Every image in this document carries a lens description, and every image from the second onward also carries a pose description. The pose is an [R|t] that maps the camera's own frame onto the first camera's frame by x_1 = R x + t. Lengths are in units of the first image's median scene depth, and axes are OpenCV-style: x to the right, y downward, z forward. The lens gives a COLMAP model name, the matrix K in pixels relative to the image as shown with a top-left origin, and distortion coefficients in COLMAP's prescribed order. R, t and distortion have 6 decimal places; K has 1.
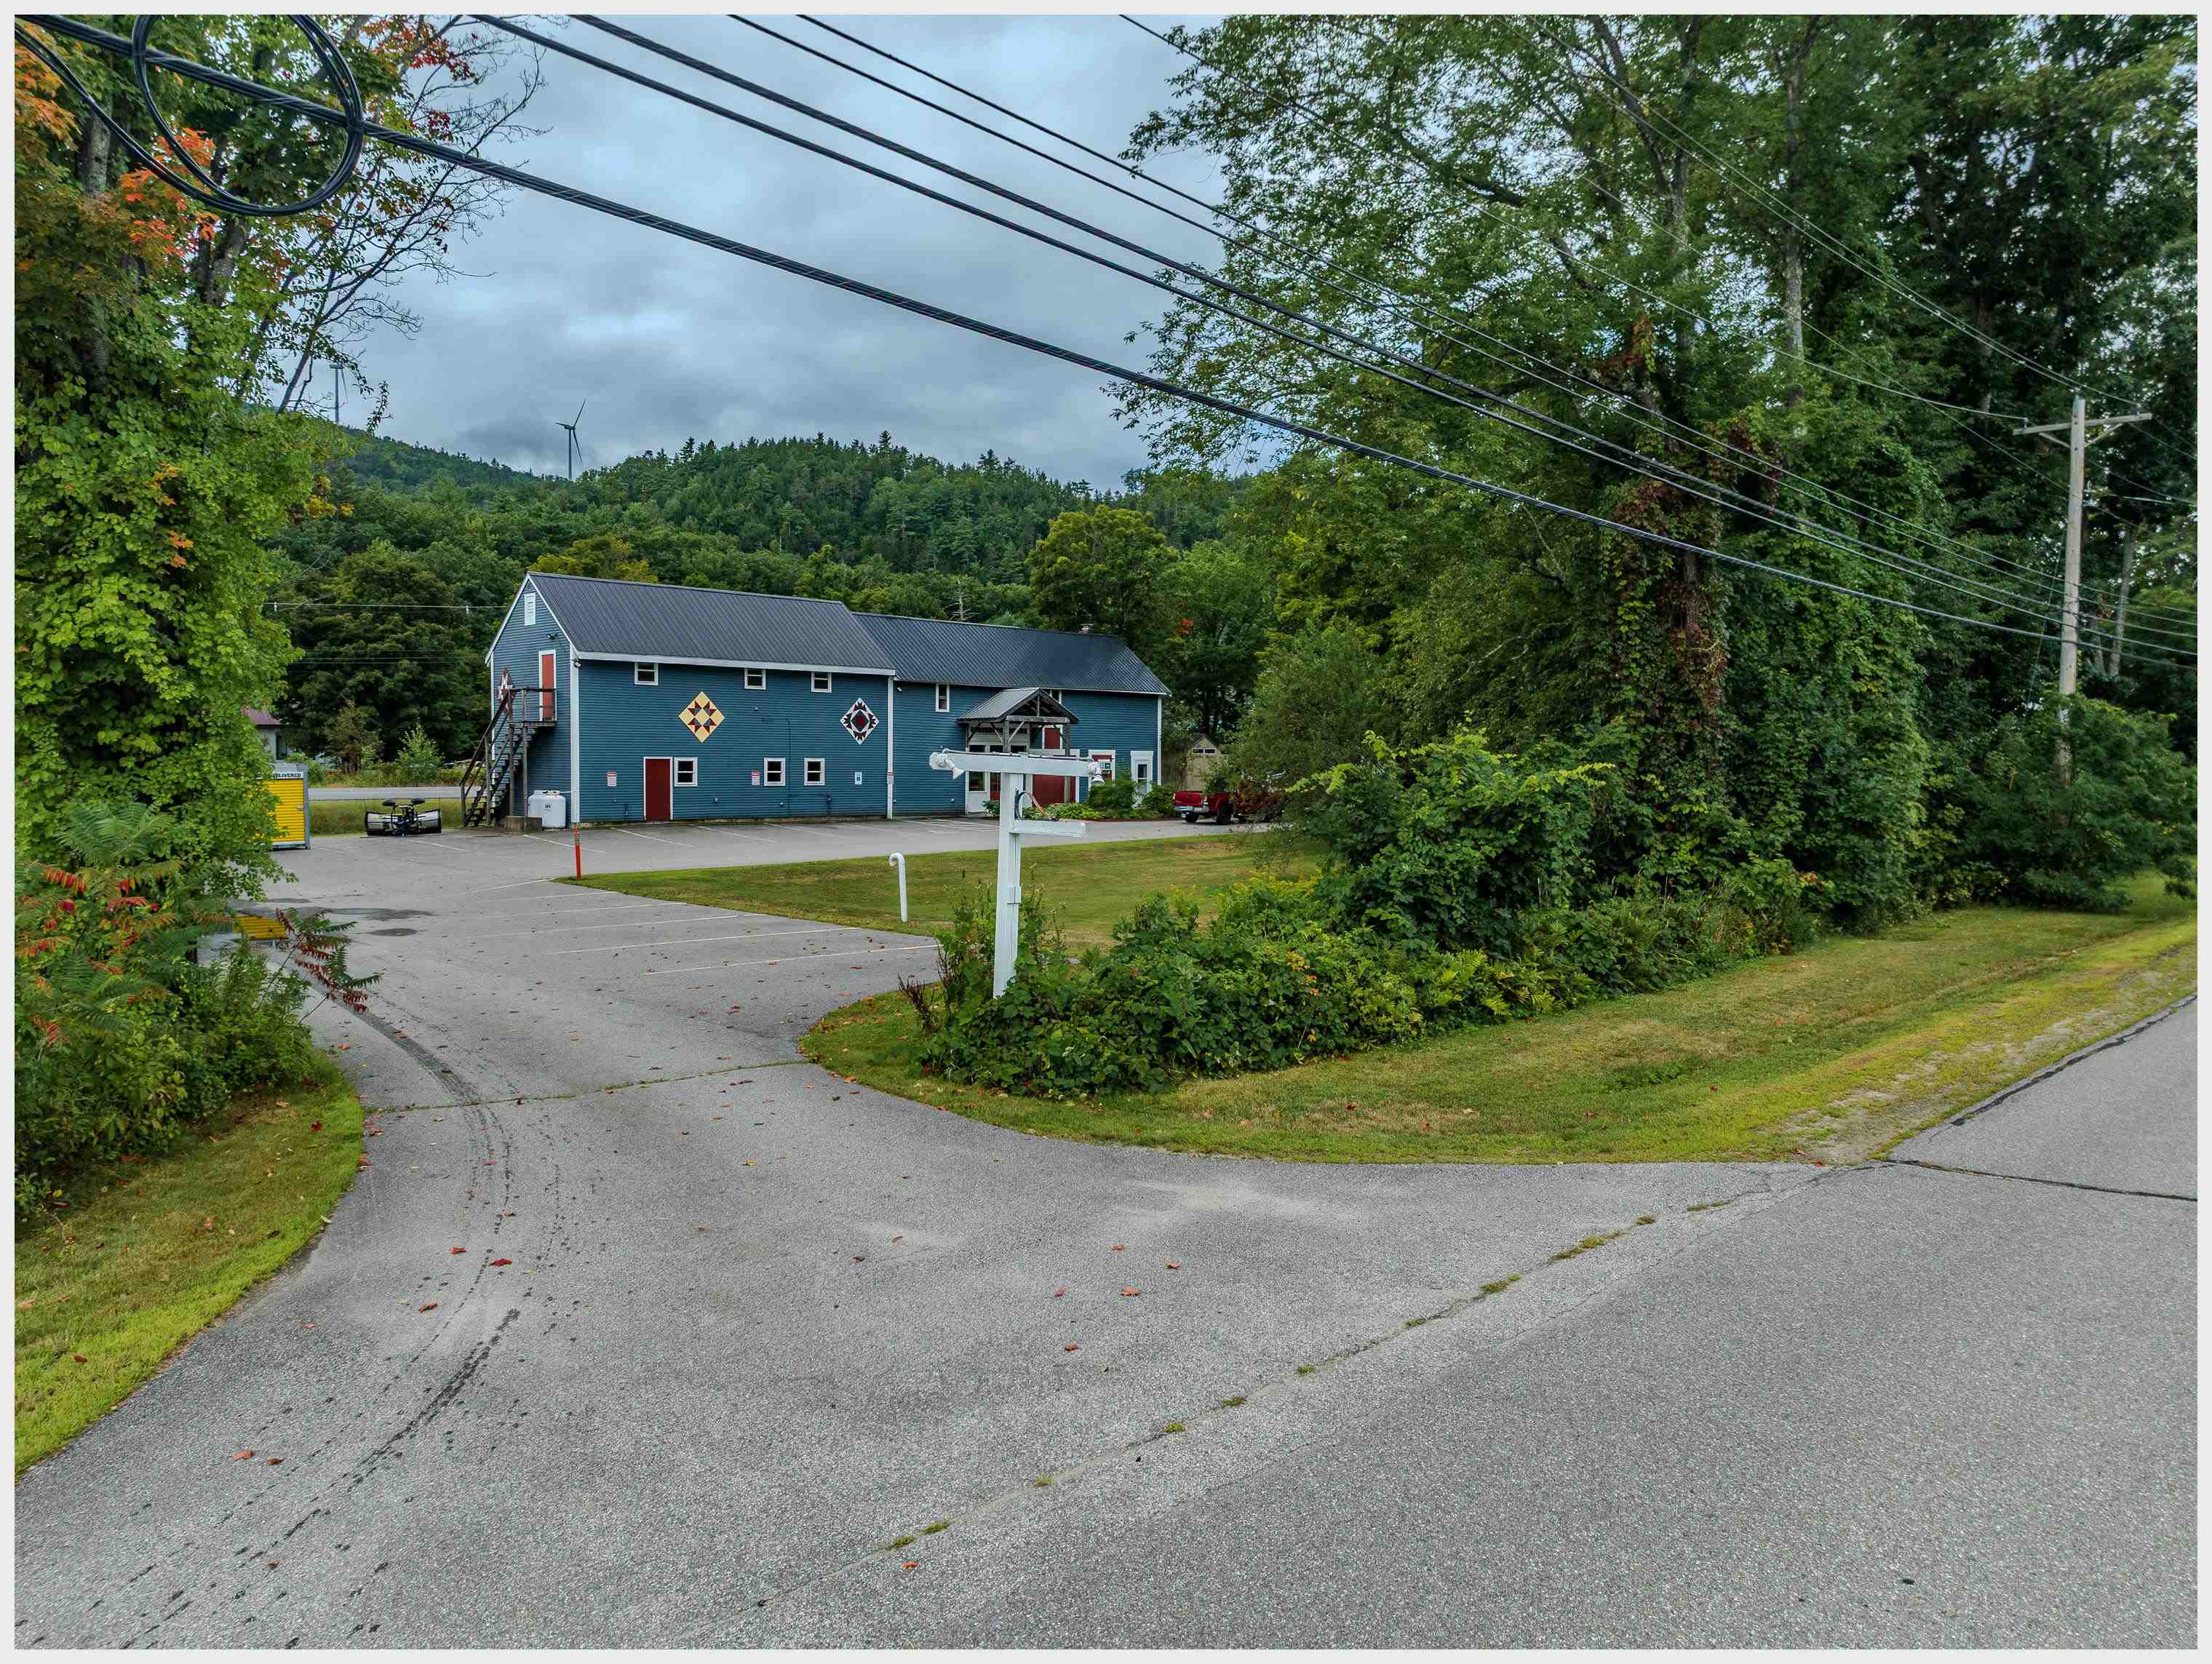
lens RADIAL K [[1487.7, 0, 1084.2], [0, 1487.7, 833.9], [0, 0, 1]] dist [-0.005670, -0.061586]
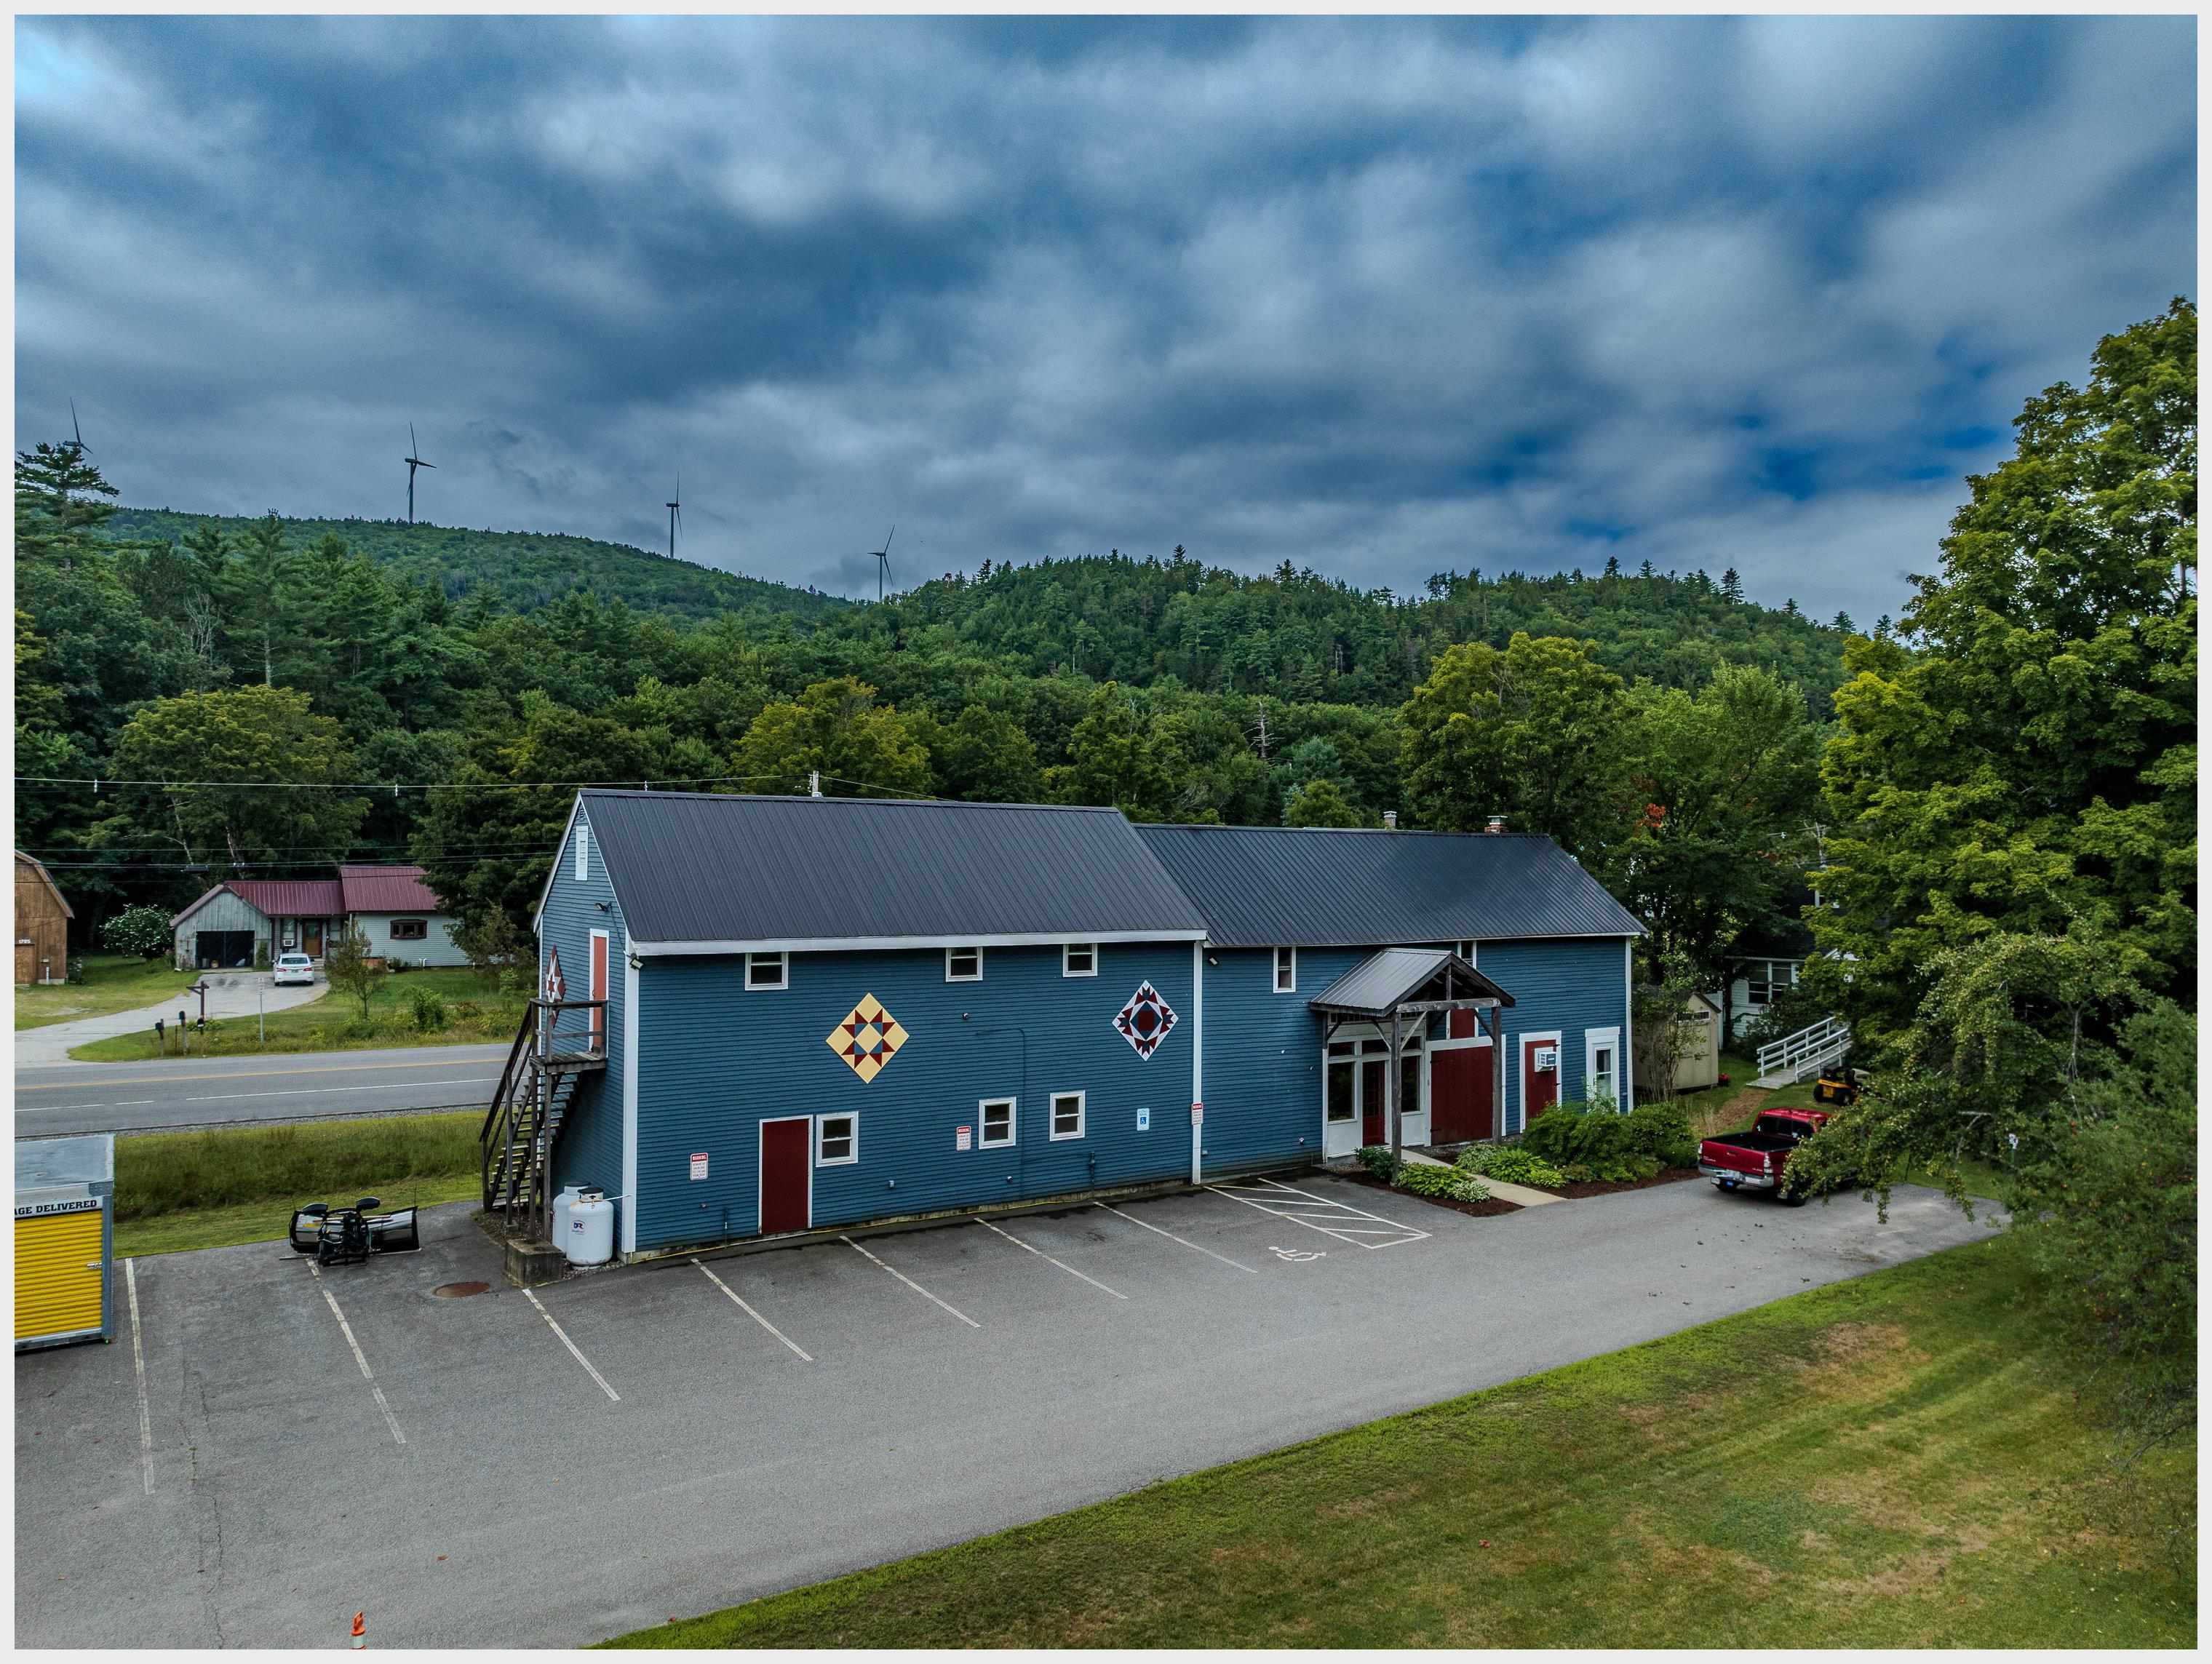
lens RADIAL K [[1490.3, 0, 1106.0], [0, 1490.3, 832.0], [0, 0, 1]] dist [0.000632, -0.000059]
pose [[0.983647, -0.006979, -0.179973, -0.049187], [-0.006265, 0.997319, -0.072915, -0.086663], [0.179999, 0.072850, 0.980965, 0.340039]]
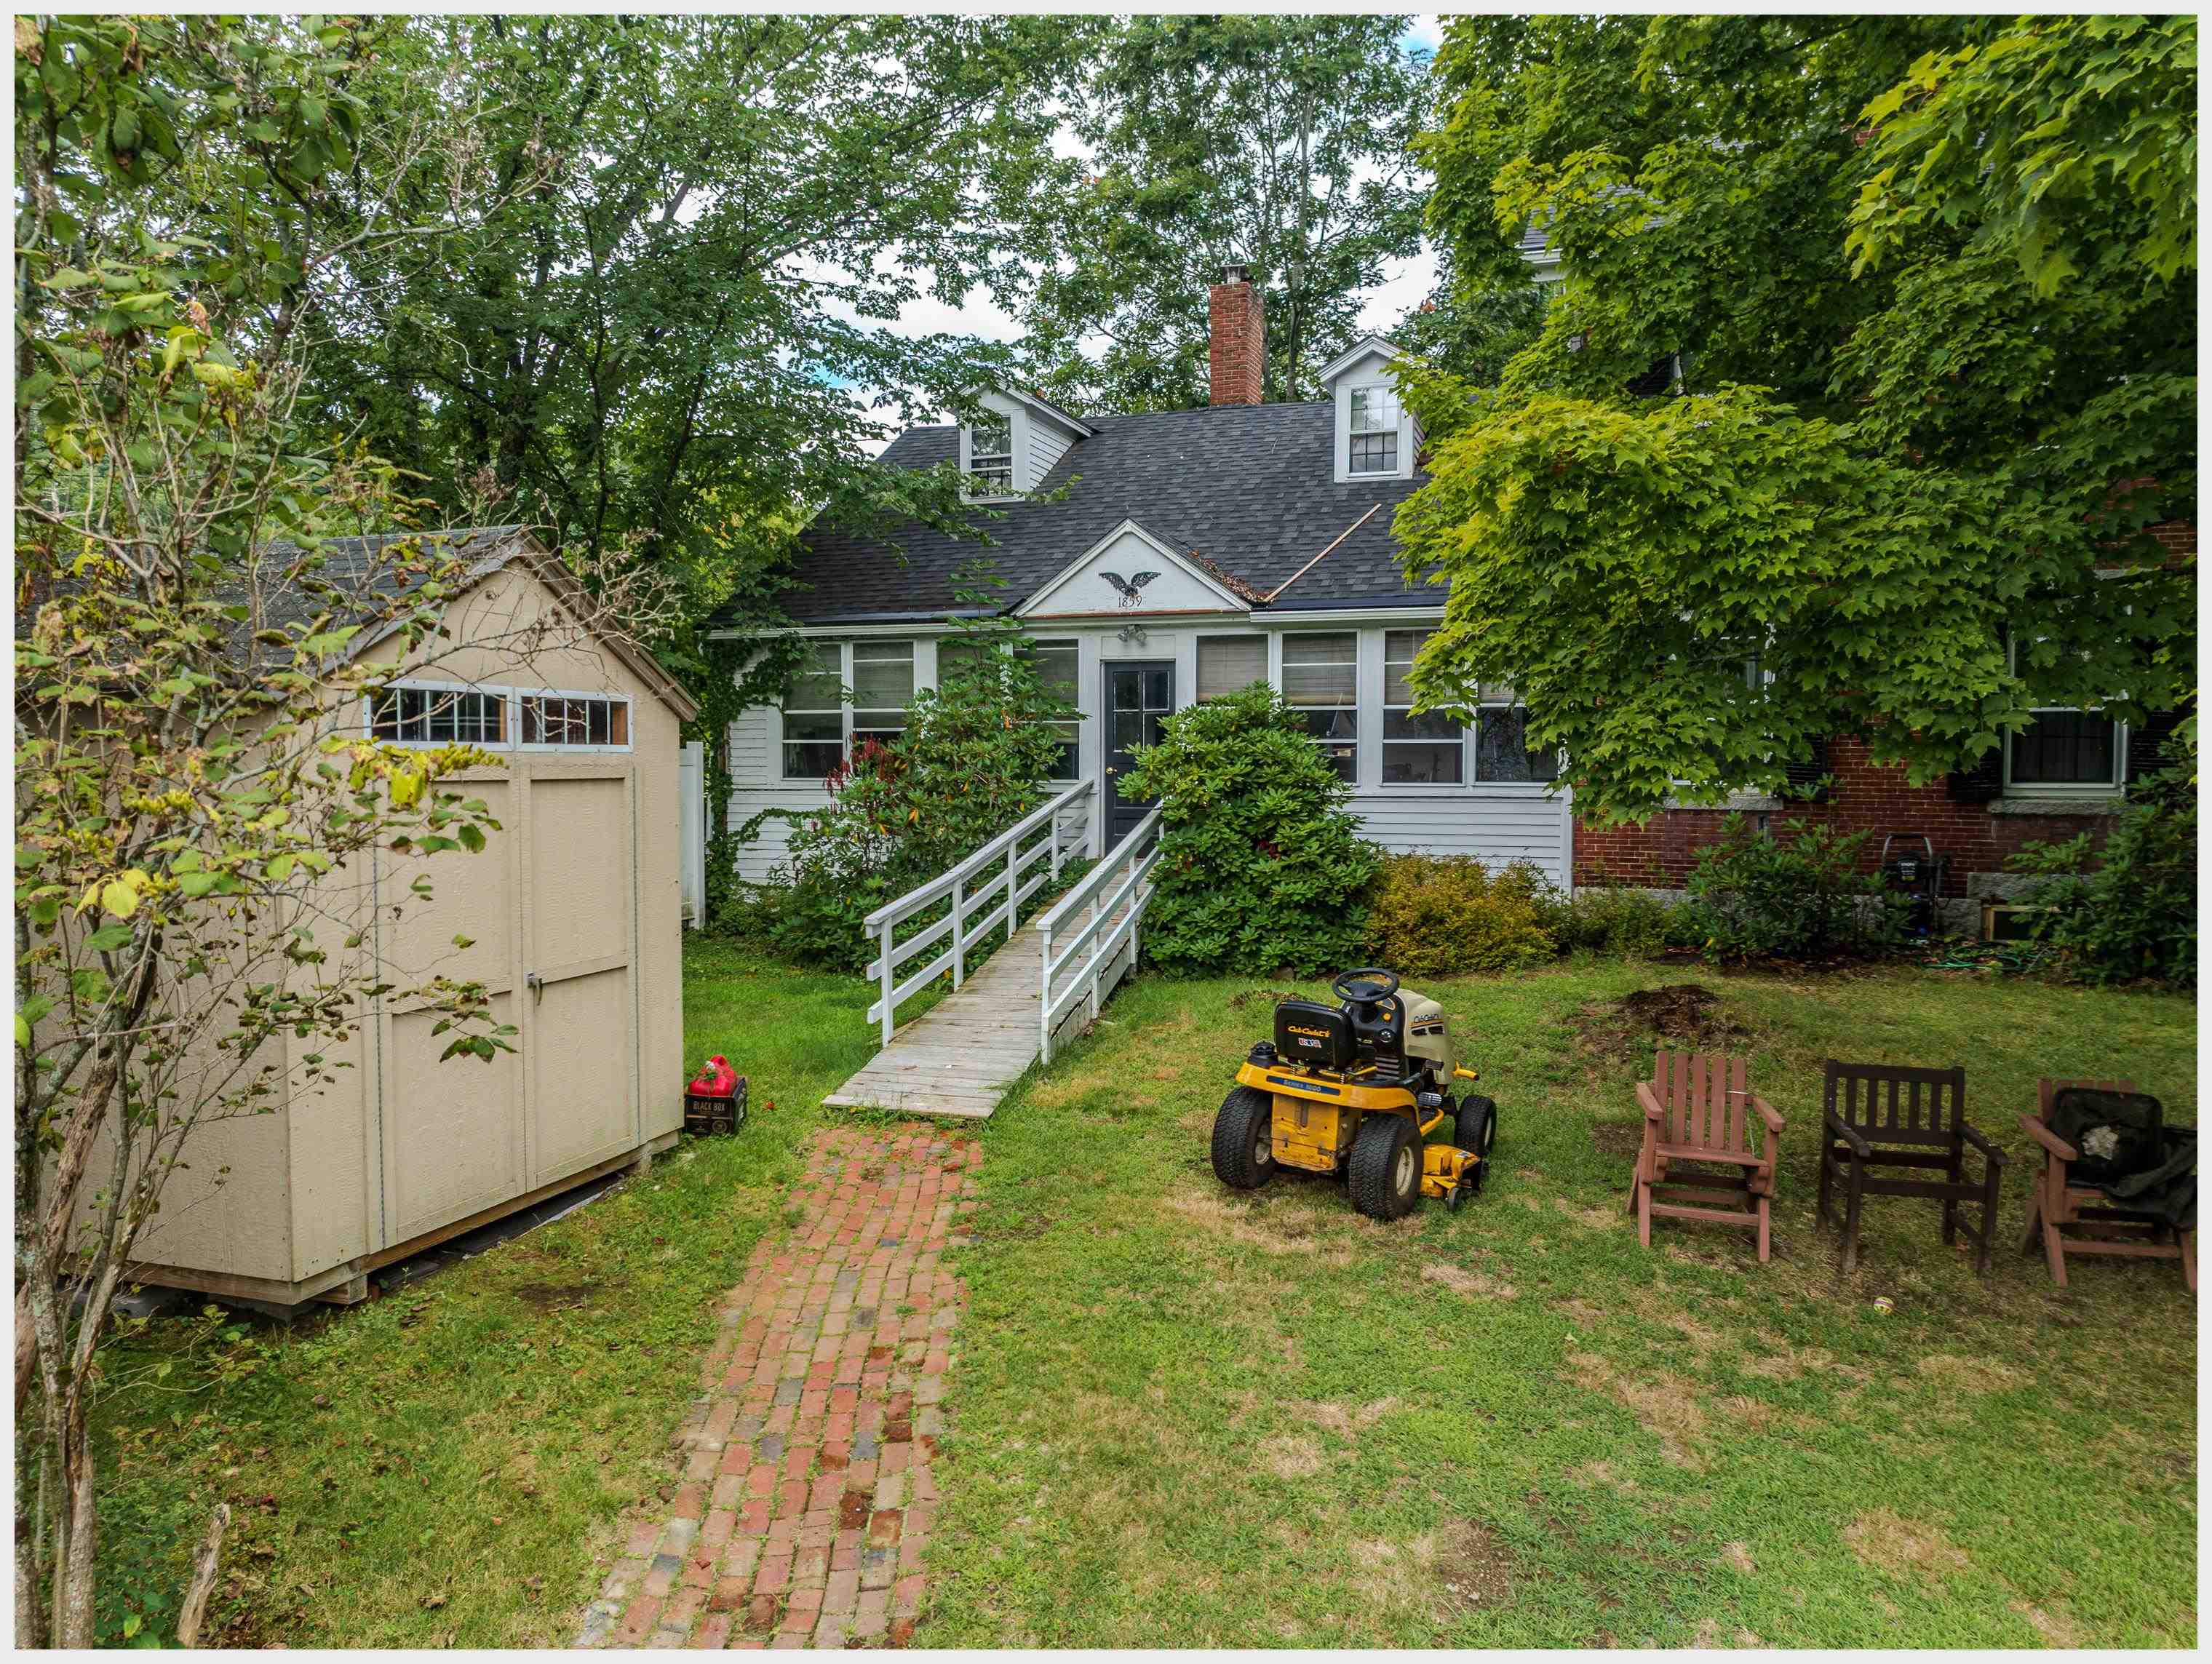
lens RADIAL K [[1490.3, 0, 1106.0], [0, 1490.3, 832.0], [0, 0, 1]] dist [0.000632, -0.000059]
pose [[0.888290, -0.028276, 0.458412, 0.062446], [0.031706, 0.999497, 0.000213, -0.050735], [-0.458188, 0.014345, 0.888740, 0.868193]]
